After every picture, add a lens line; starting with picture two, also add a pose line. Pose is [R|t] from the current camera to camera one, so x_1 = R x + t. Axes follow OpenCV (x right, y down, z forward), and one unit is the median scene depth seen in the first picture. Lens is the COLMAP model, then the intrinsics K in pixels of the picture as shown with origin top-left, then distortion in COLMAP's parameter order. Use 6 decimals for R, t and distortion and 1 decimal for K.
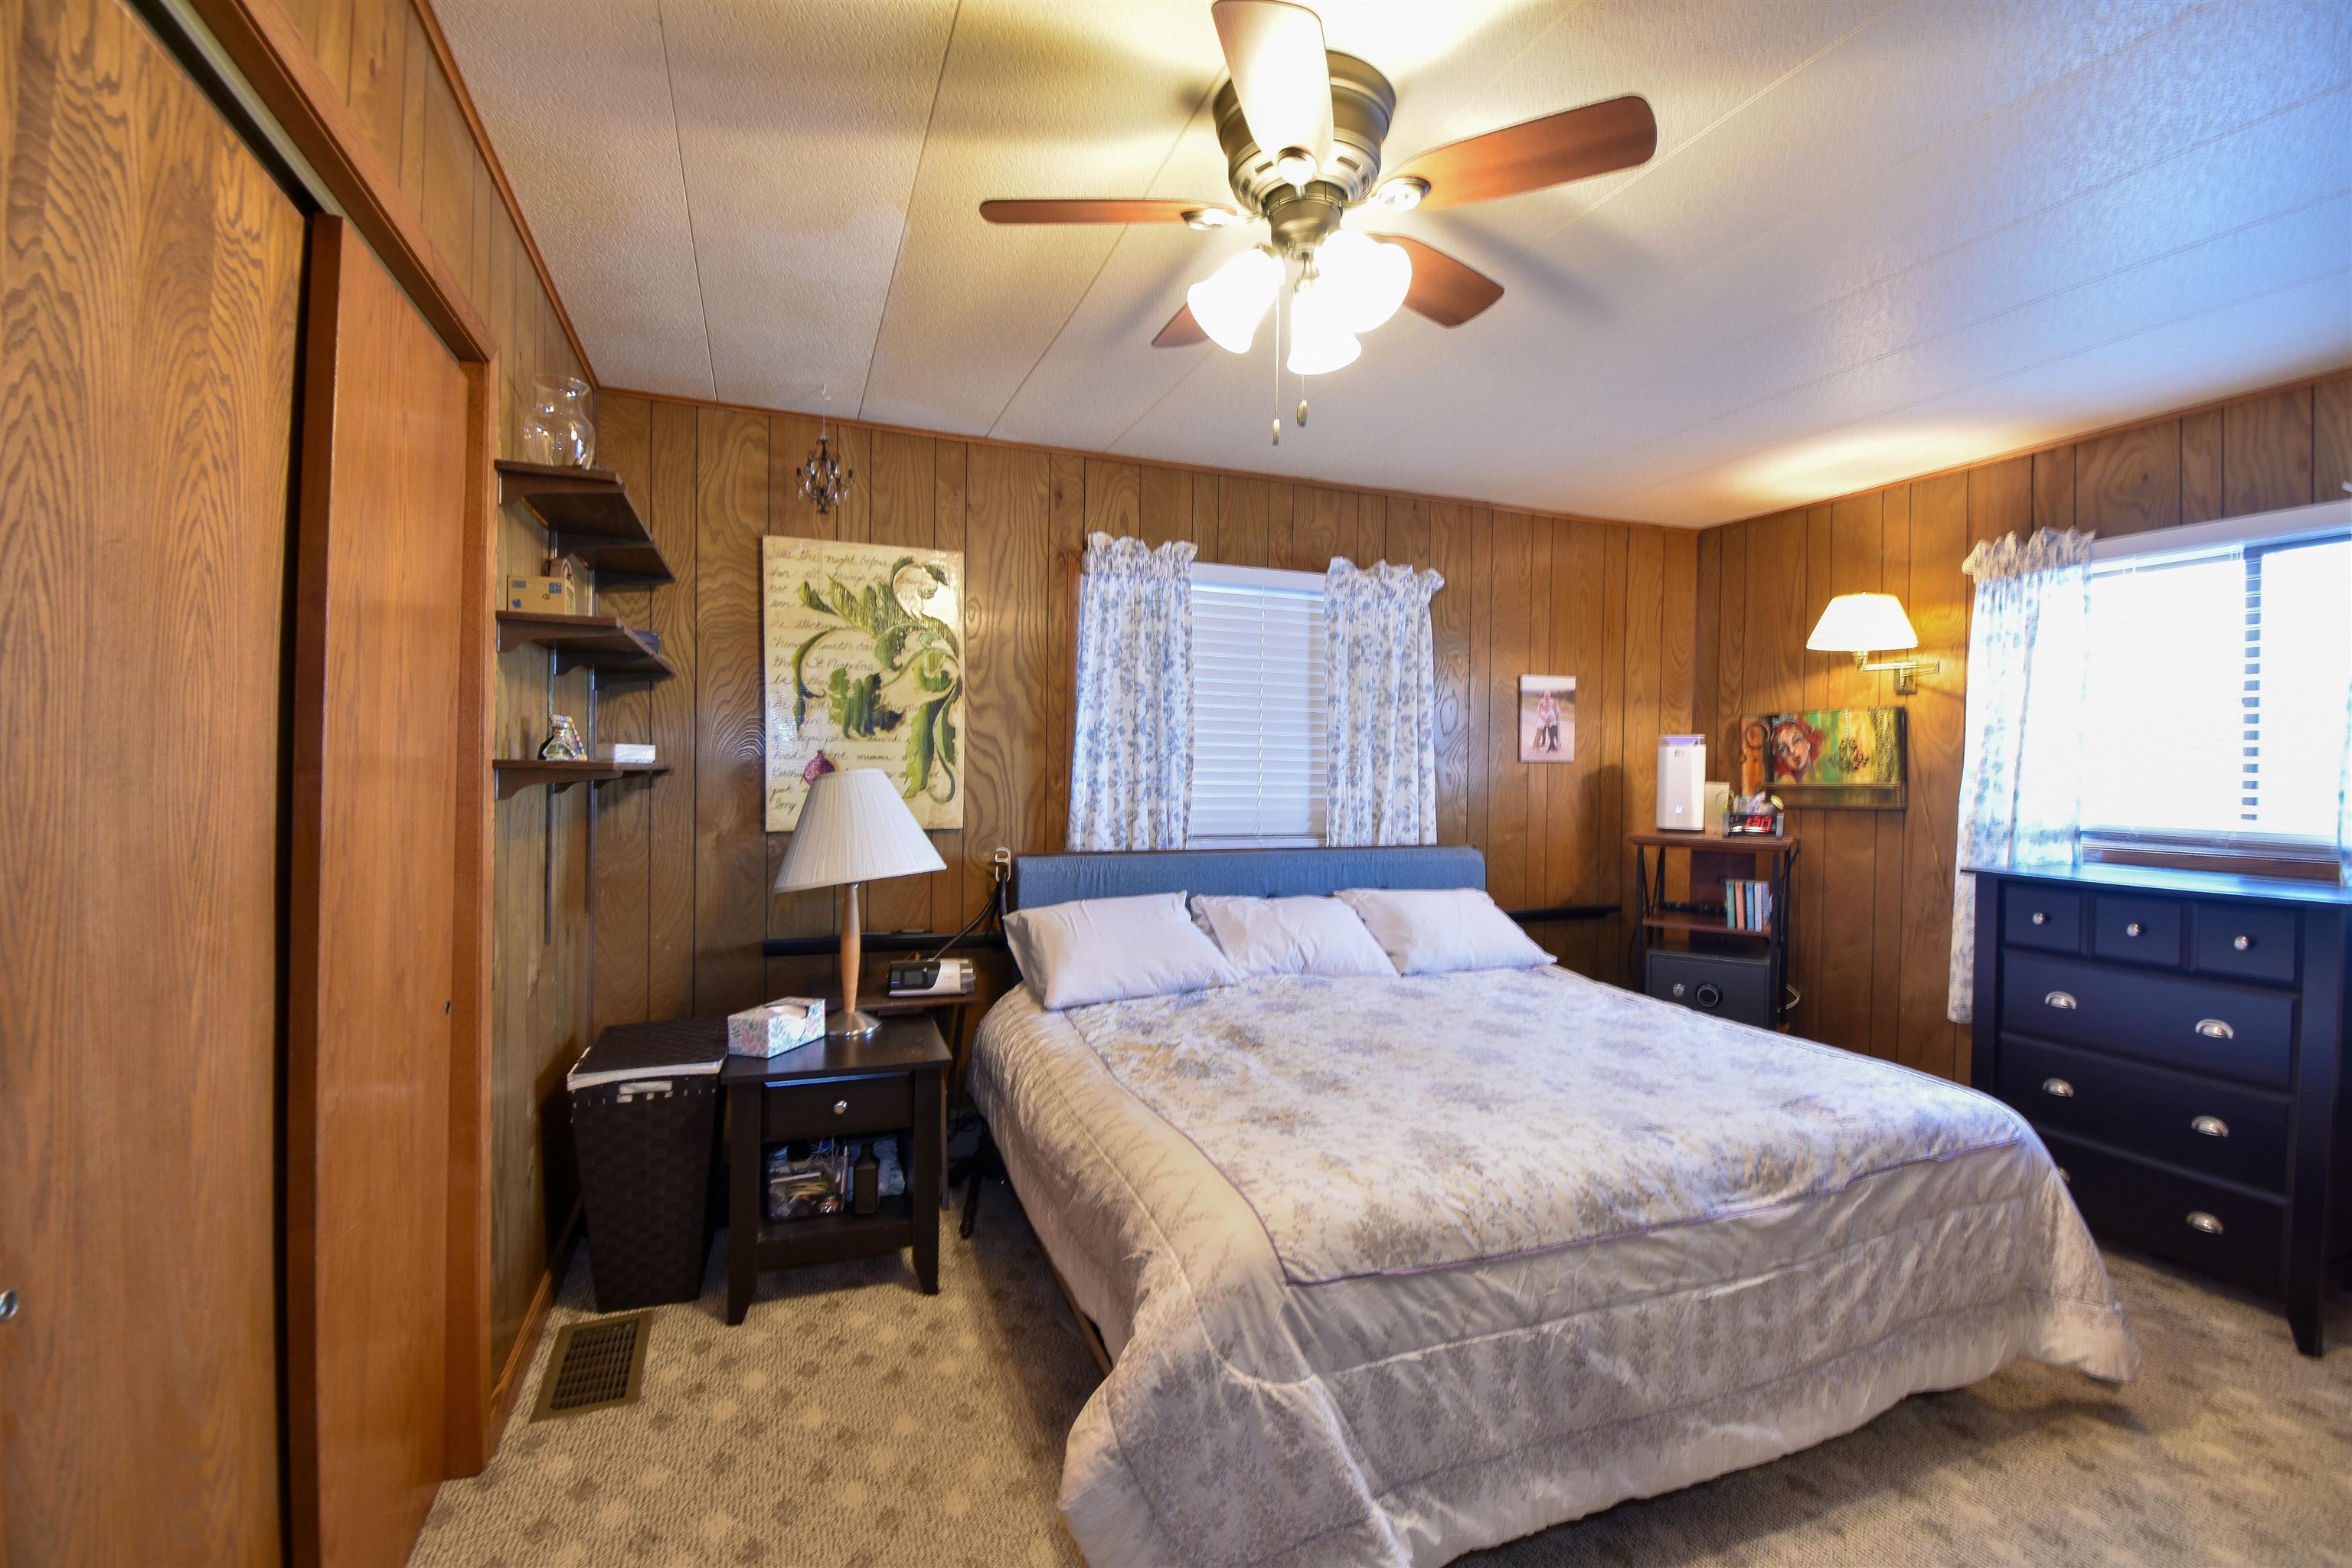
lens RADIAL K [[1034.4, 0, 1183.7], [0, 1034.4, 787.6], [0, 0, 1]] dist [0.022452, -0.027972]
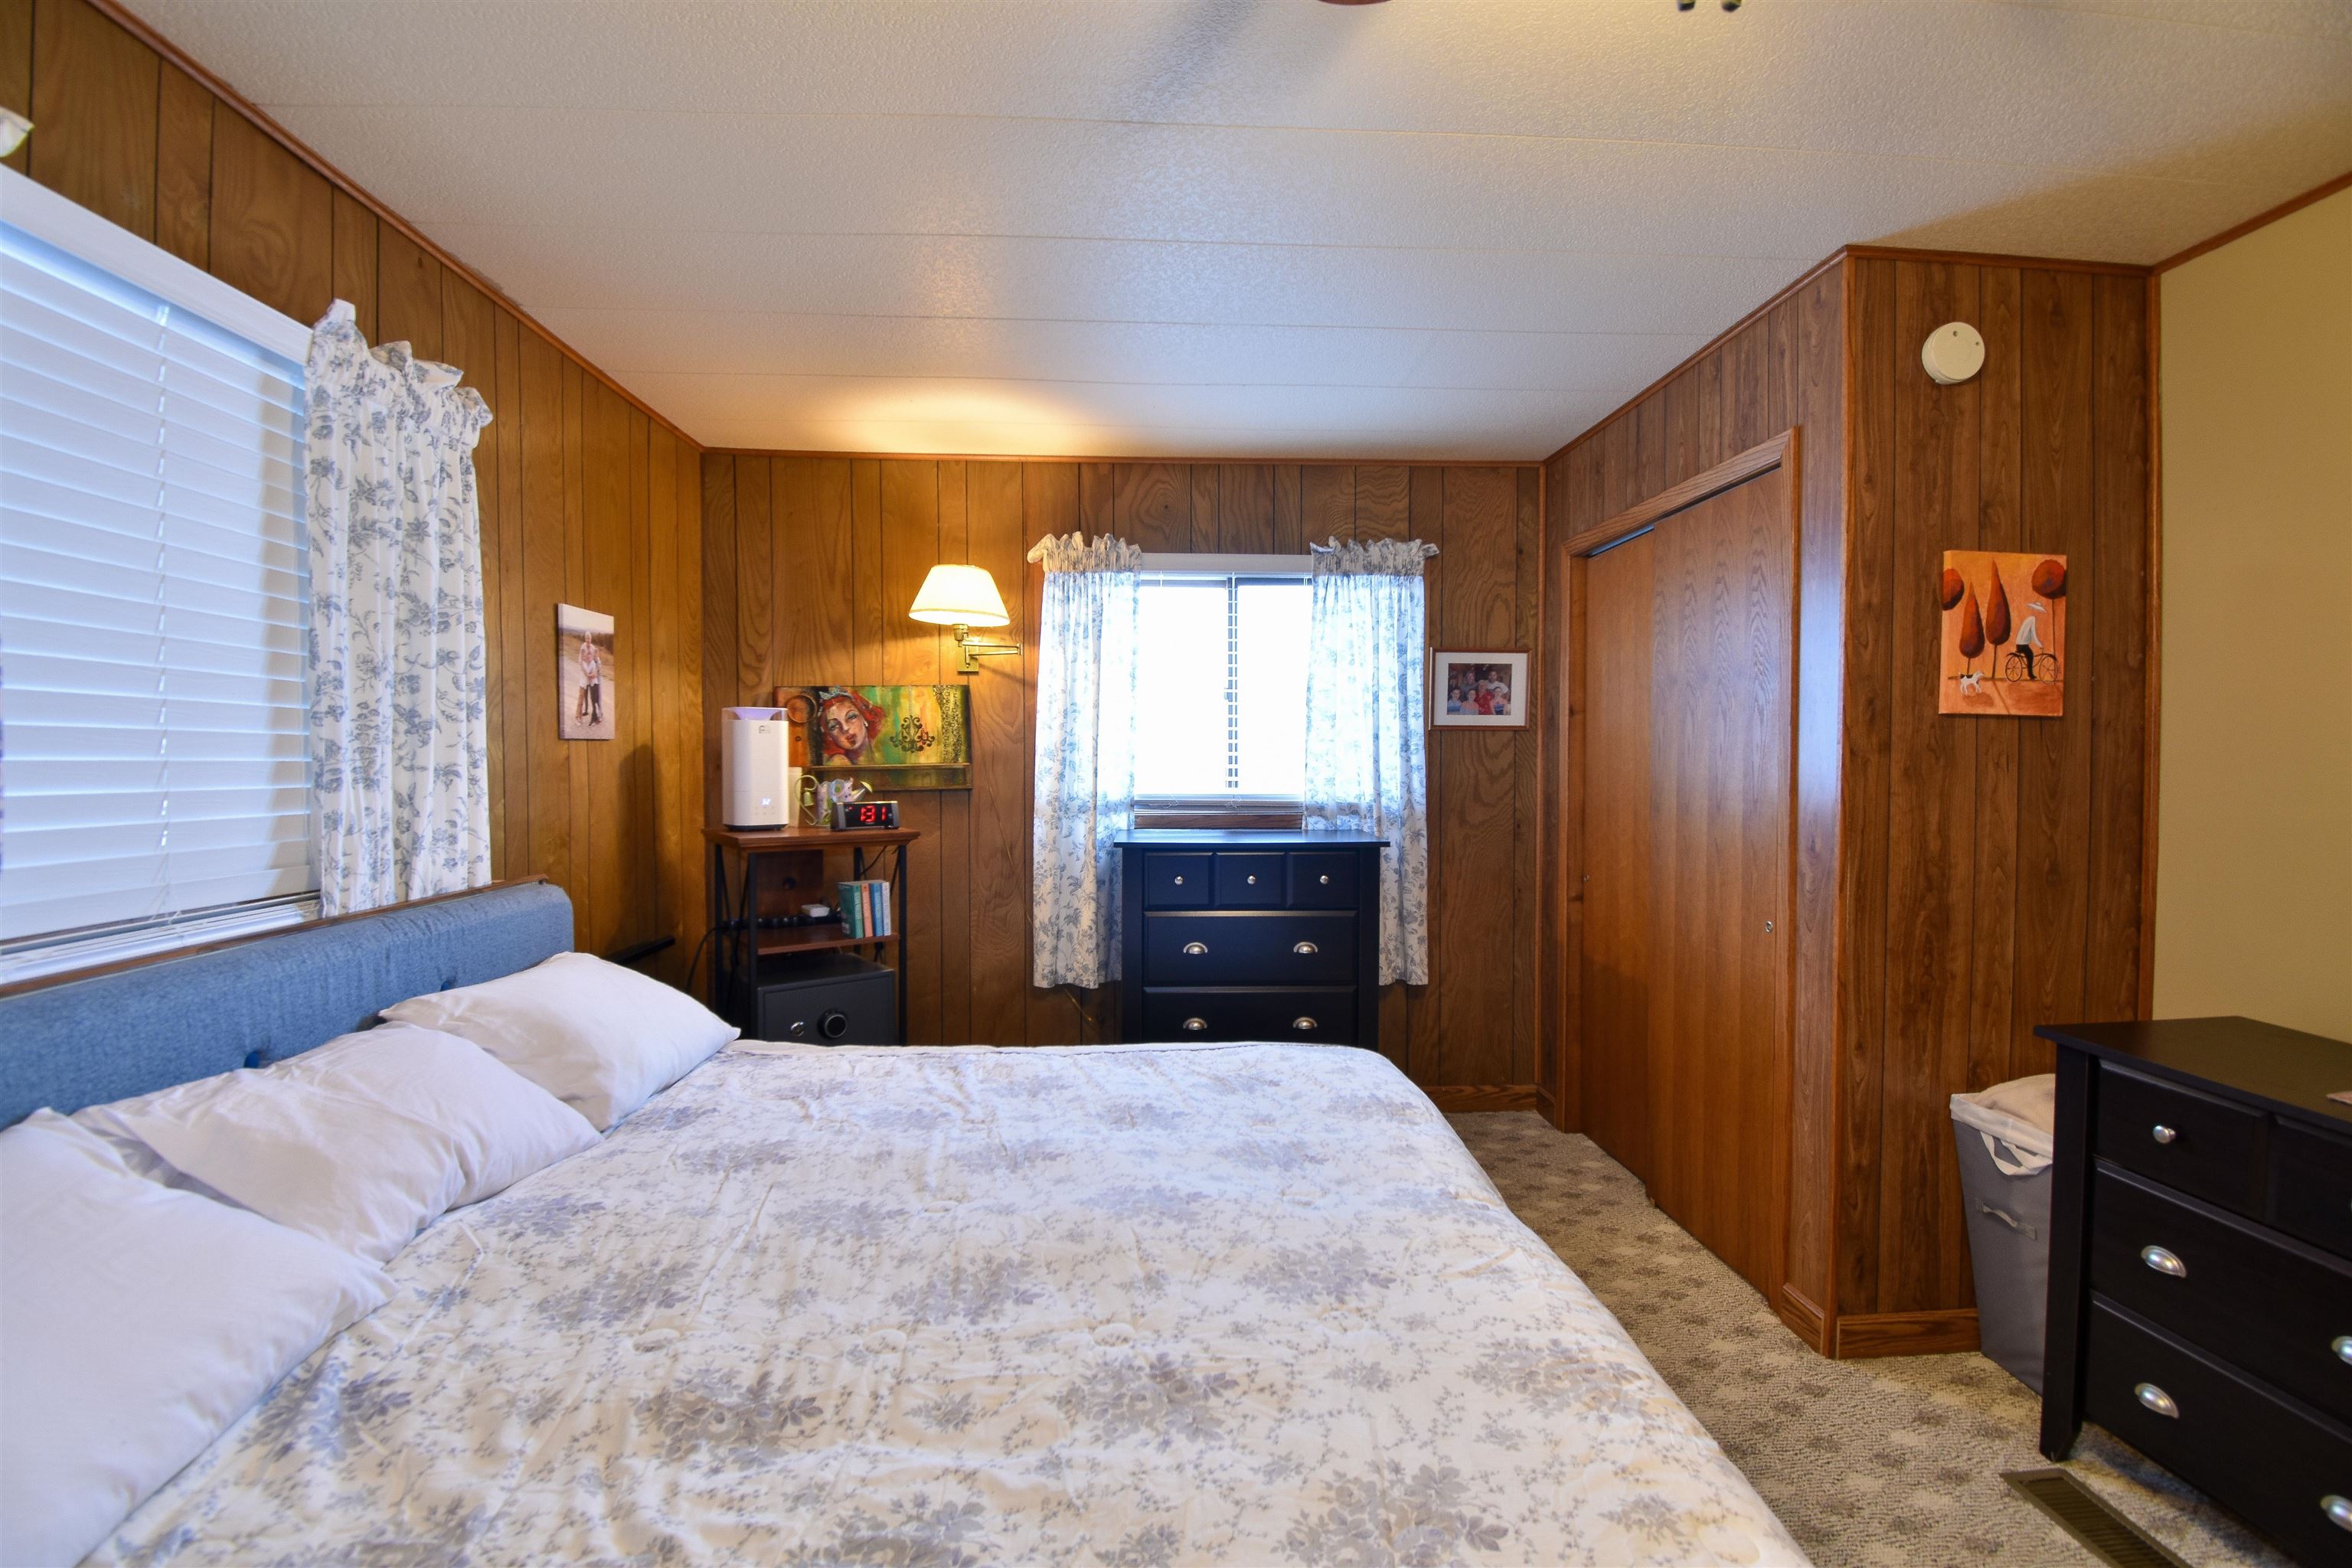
lens RADIAL K [[1034.4, 0, 1183.7], [0, 1034.4, 787.6], [0, 0, 1]] dist [0.022452, -0.027972]
pose [[0.307855, -0.038584, 0.950651, -0.184494], [0.020081, 0.999218, 0.034053, -0.010371], [-0.951221, 0.008607, 0.308389, 0.489107]]
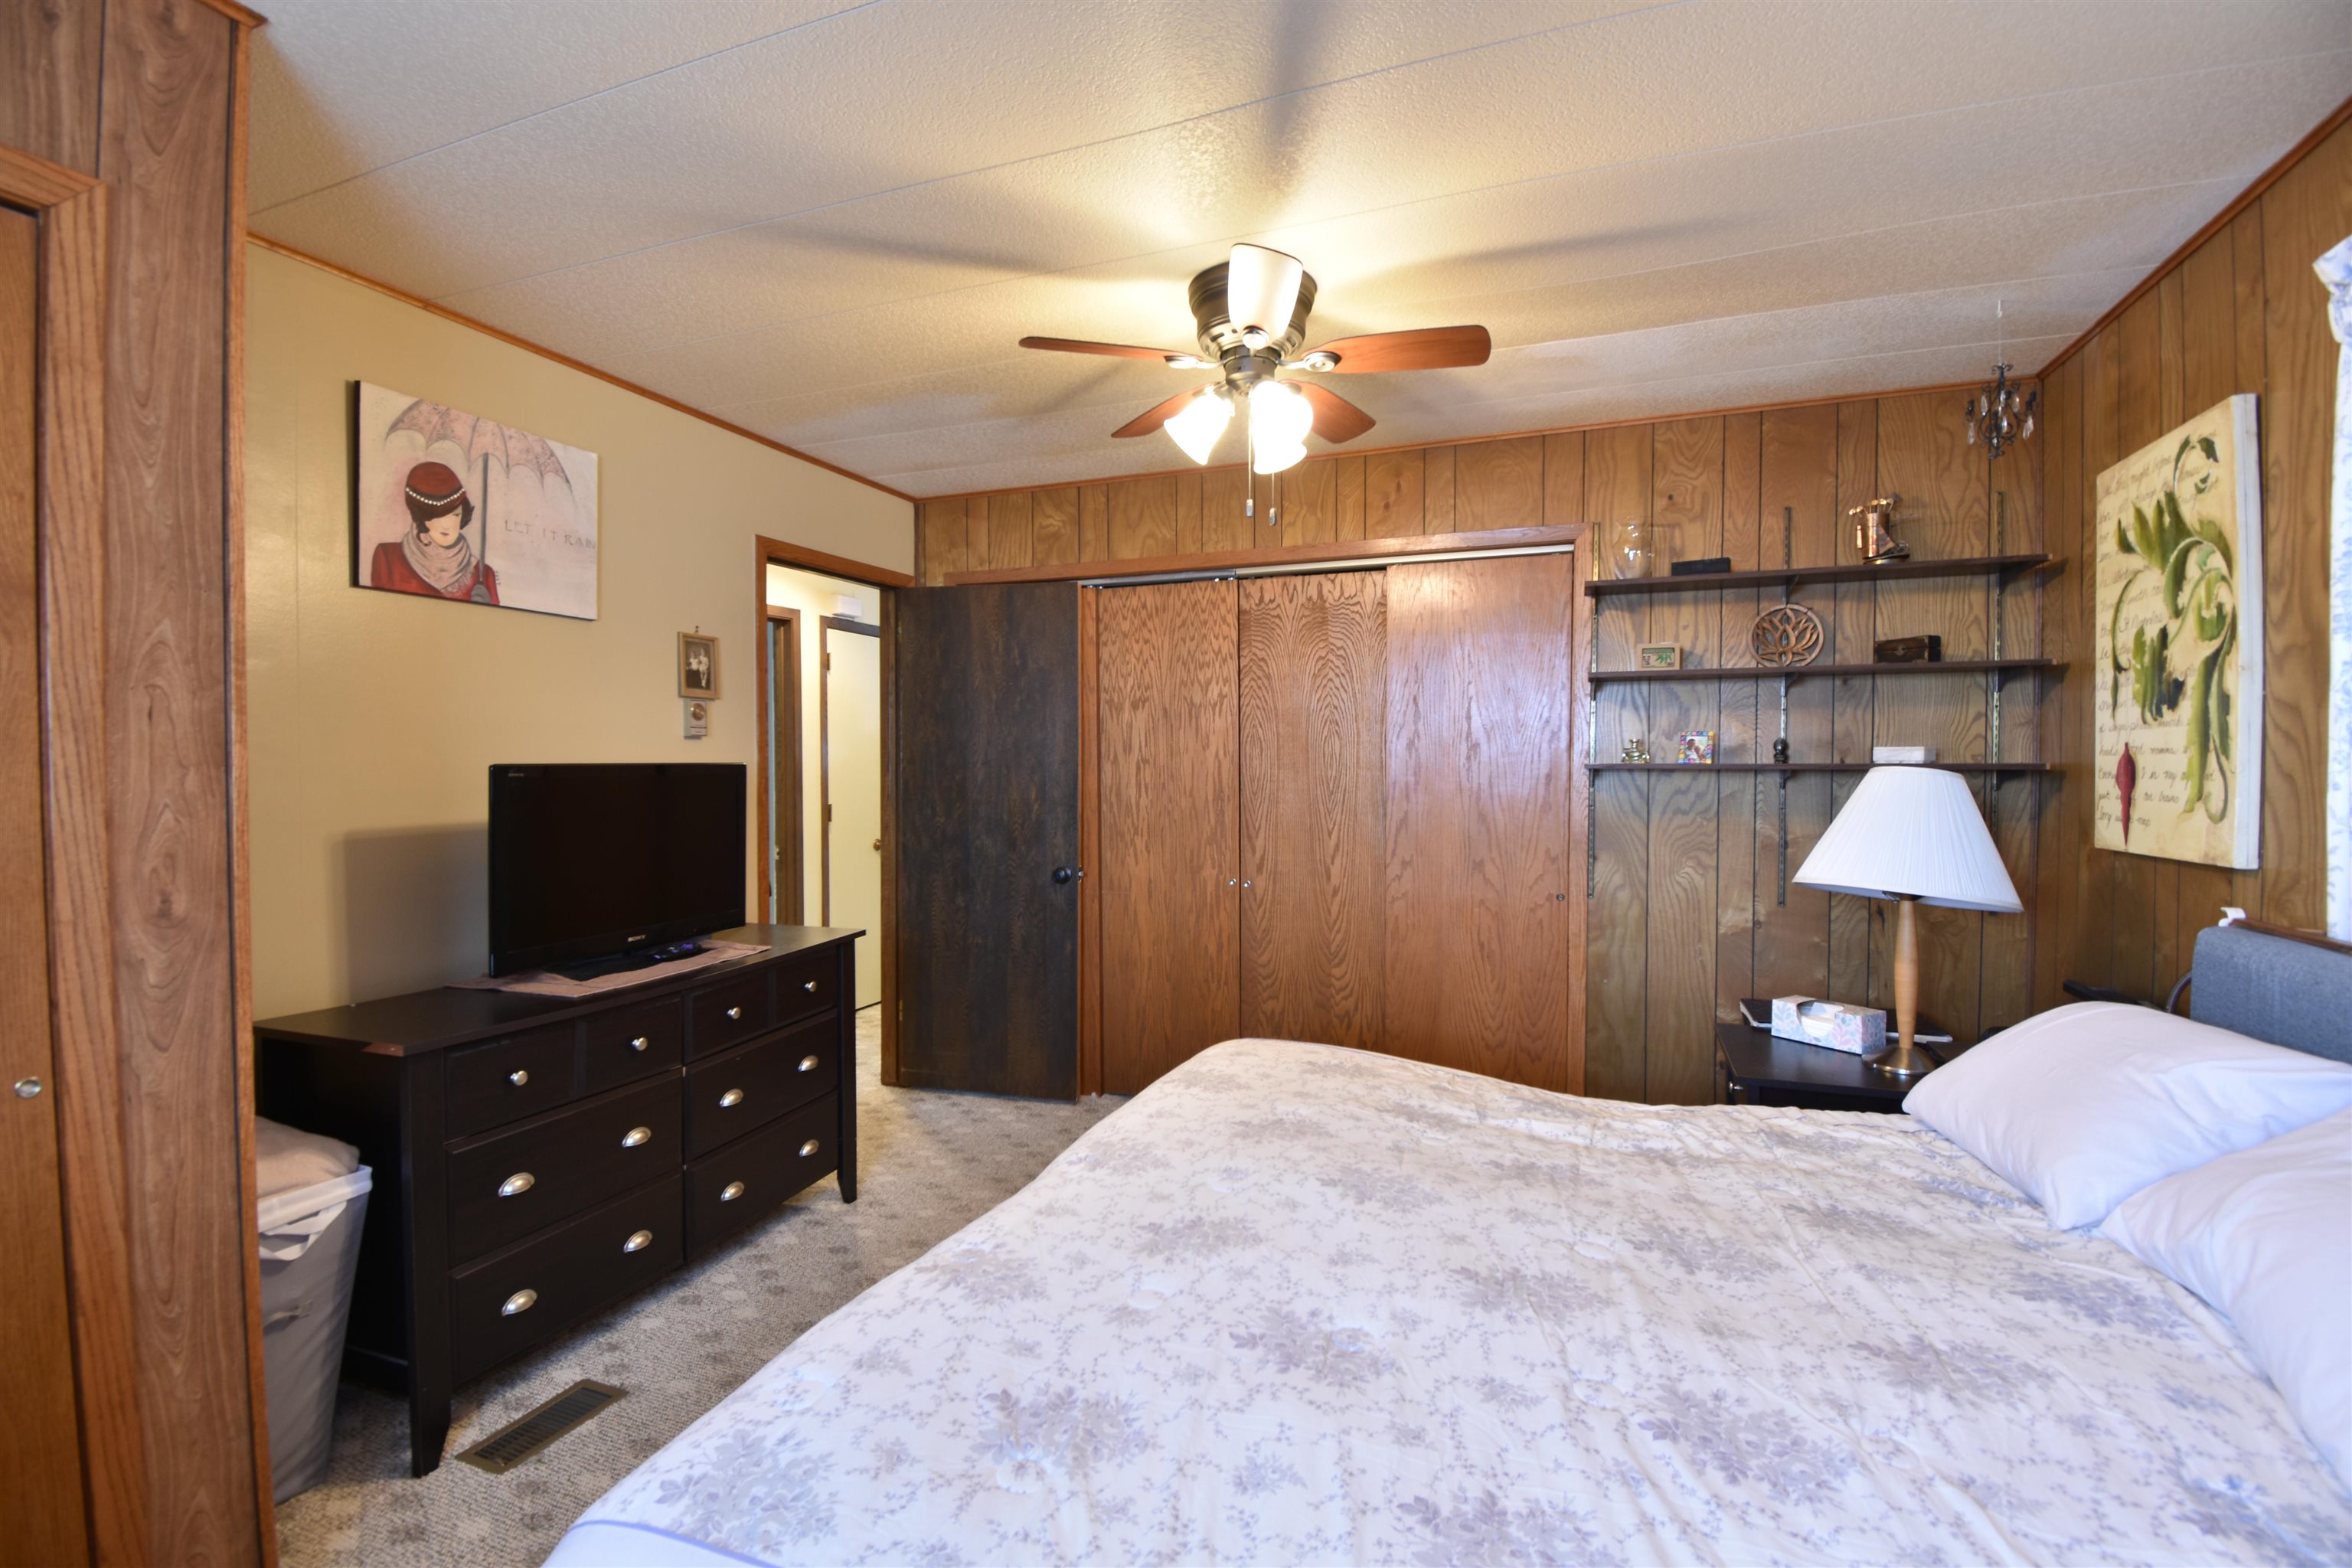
lens RADIAL K [[1034.4, 0, 1183.7], [0, 1034.4, 787.6], [0, 0, 1]] dist [0.022452, -0.027972]
pose [[-0.674043, 0.004527, -0.738678, 0.540148], [-0.020315, 0.999489, 0.024663, -0.007239], [0.738413, 0.031630, -0.673607, 0.843098]]
